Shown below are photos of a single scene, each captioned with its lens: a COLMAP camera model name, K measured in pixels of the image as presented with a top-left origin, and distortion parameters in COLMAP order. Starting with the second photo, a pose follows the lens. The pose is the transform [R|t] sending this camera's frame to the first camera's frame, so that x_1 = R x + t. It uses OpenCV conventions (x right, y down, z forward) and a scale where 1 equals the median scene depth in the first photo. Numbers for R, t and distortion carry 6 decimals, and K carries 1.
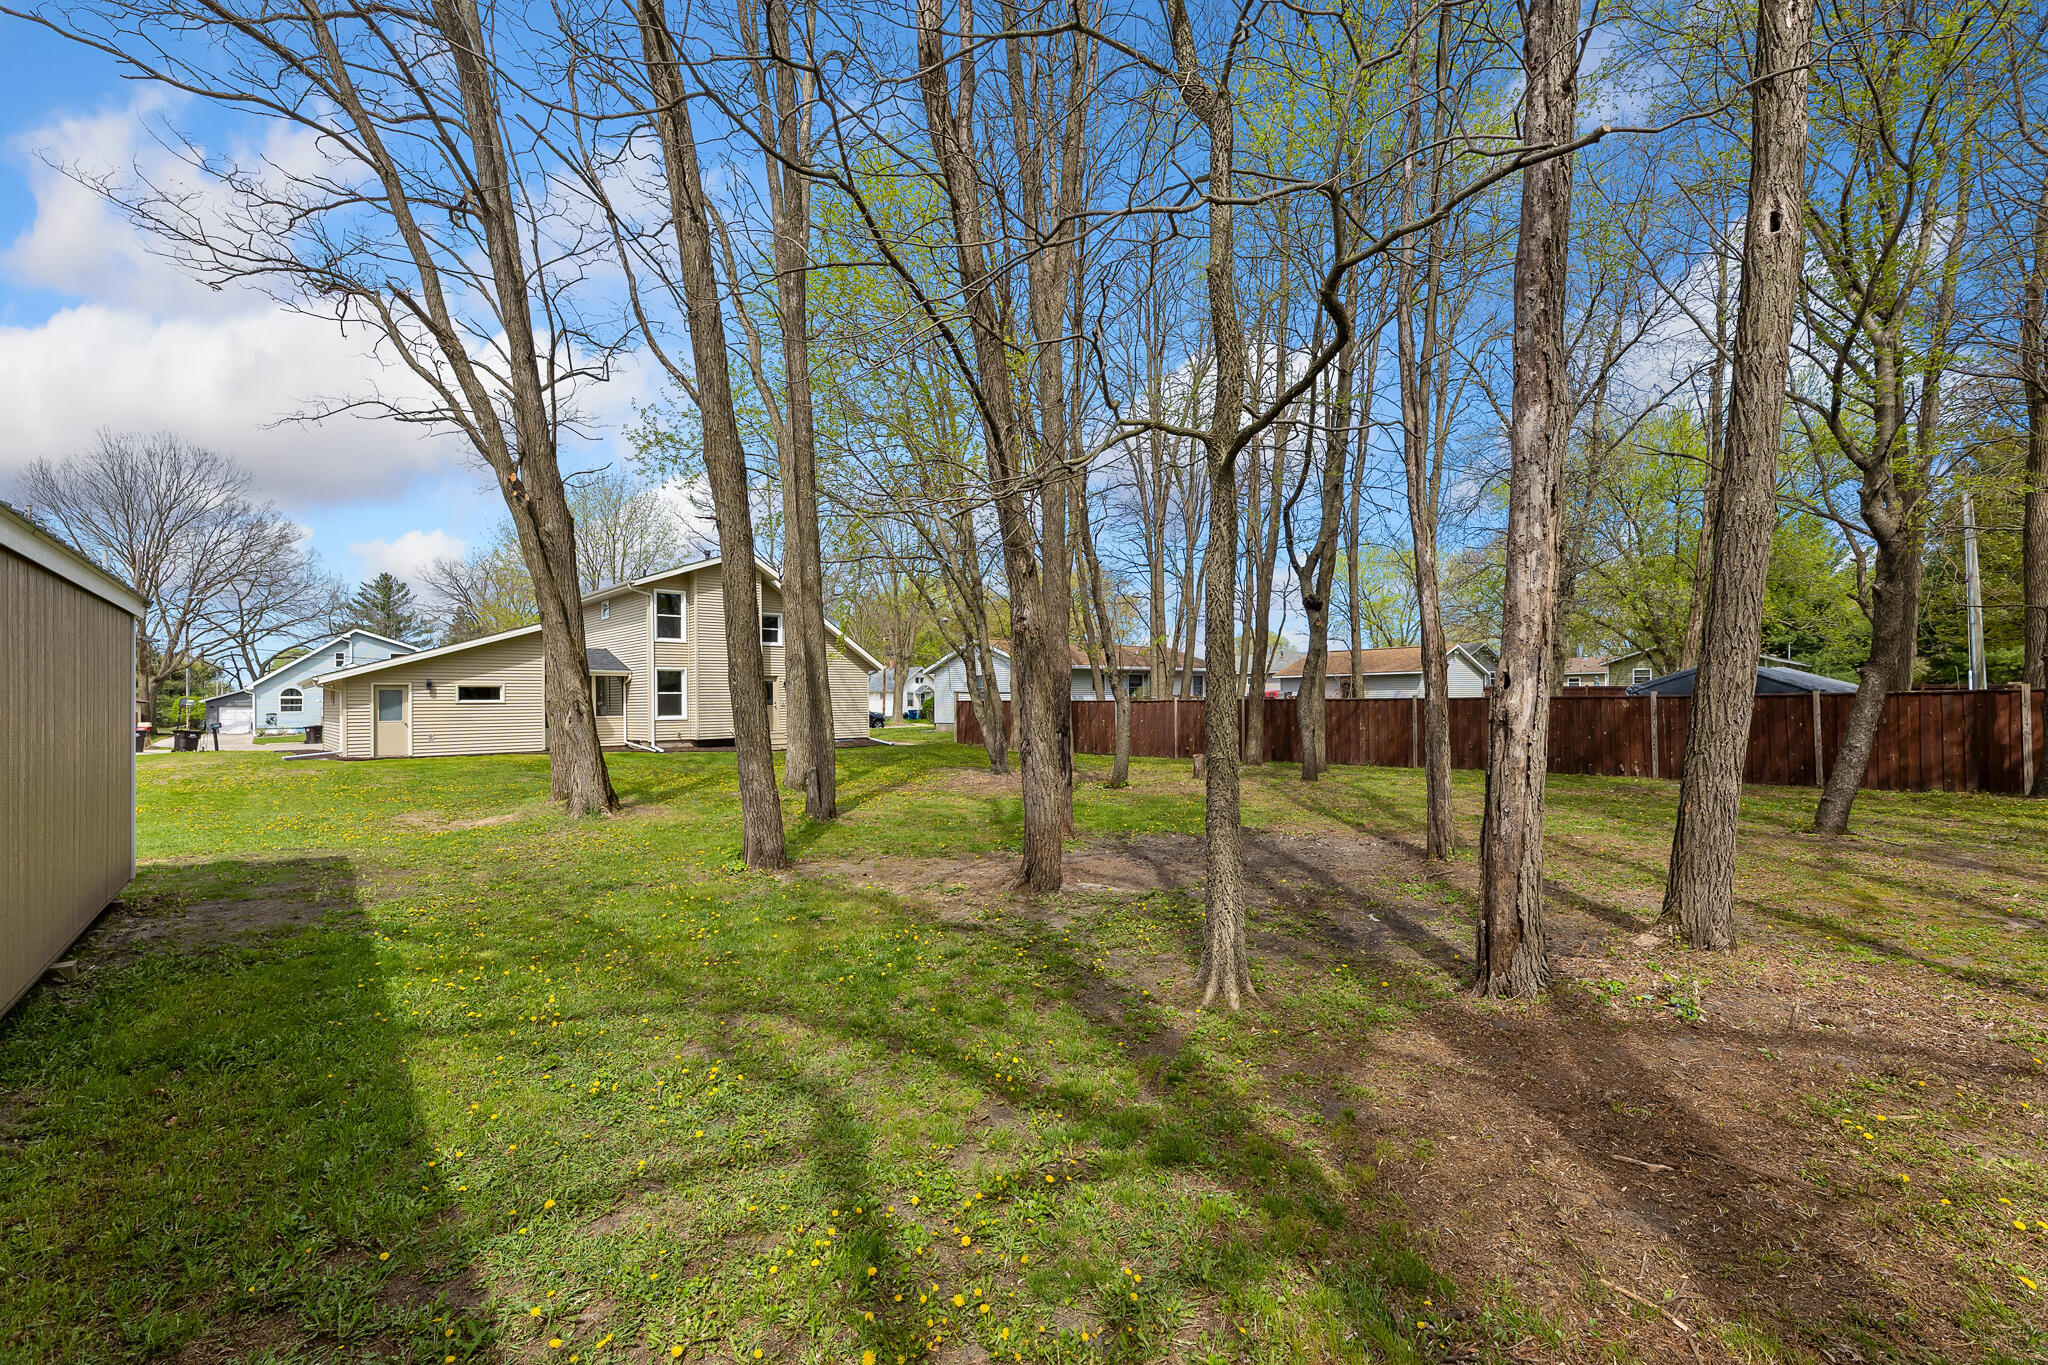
lens RADIAL K [[830.7, 0, 1022.2], [0, 830.7, 690.2], [0, 0, 1]] dist [-0.000526, -0.000032]
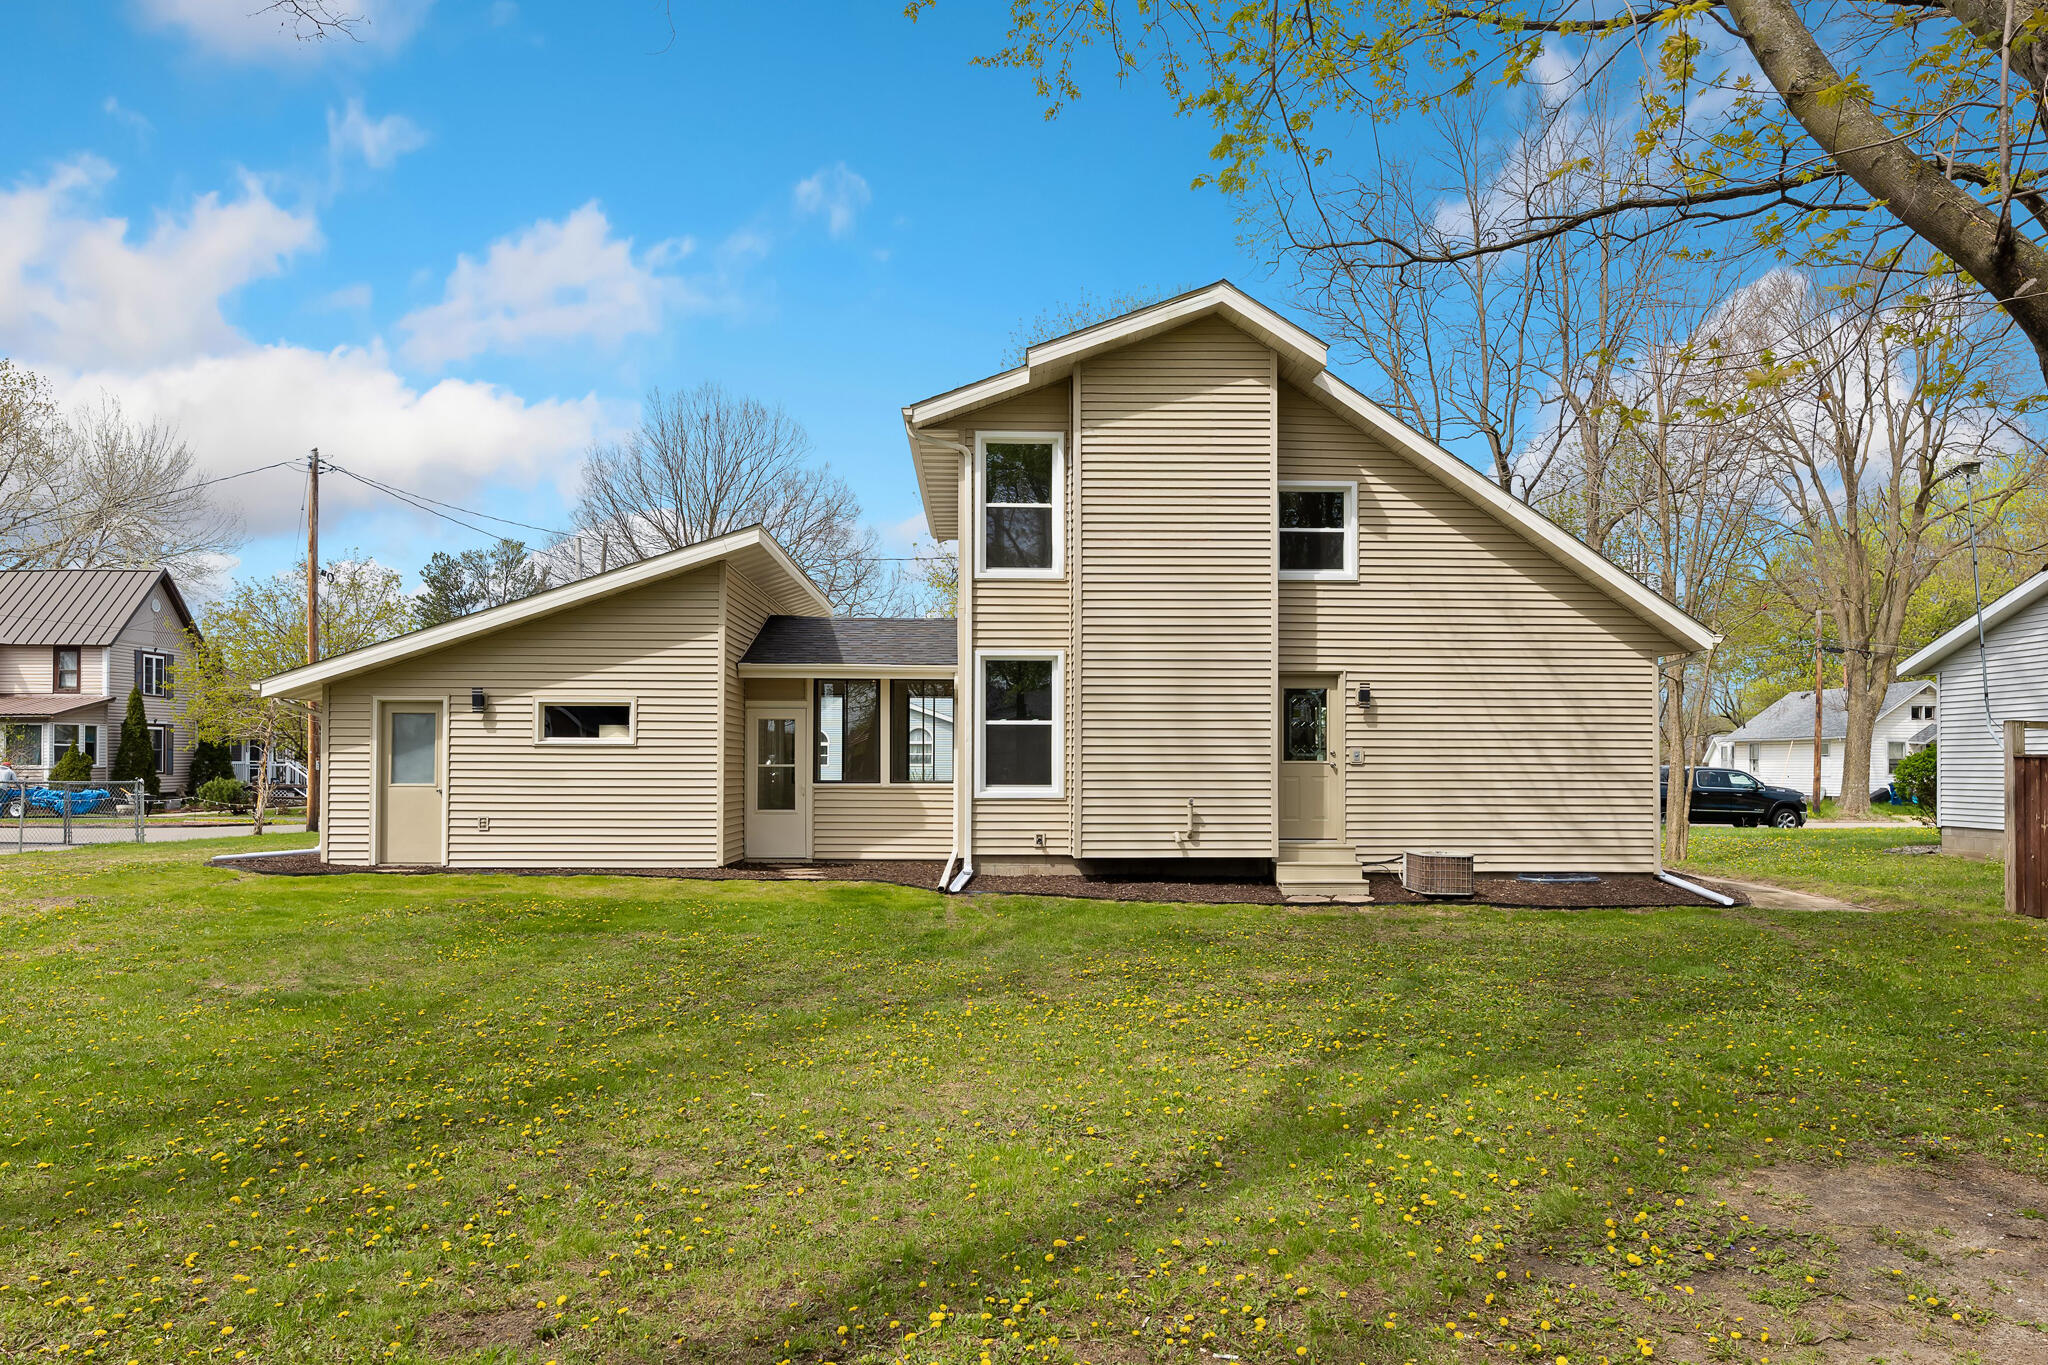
lens RADIAL K [[1426.6, 0, 1019.0], [0, 1426.6, 698.0], [0, 0, 1]] dist [0.007457, 0.002218]
pose [[0.765592, -0.016697, -0.643110, -0.030016], [-0.003447, 0.999542, -0.030054, 0.010642], [0.643317, 0.025226, 0.765184, 0.488810]]
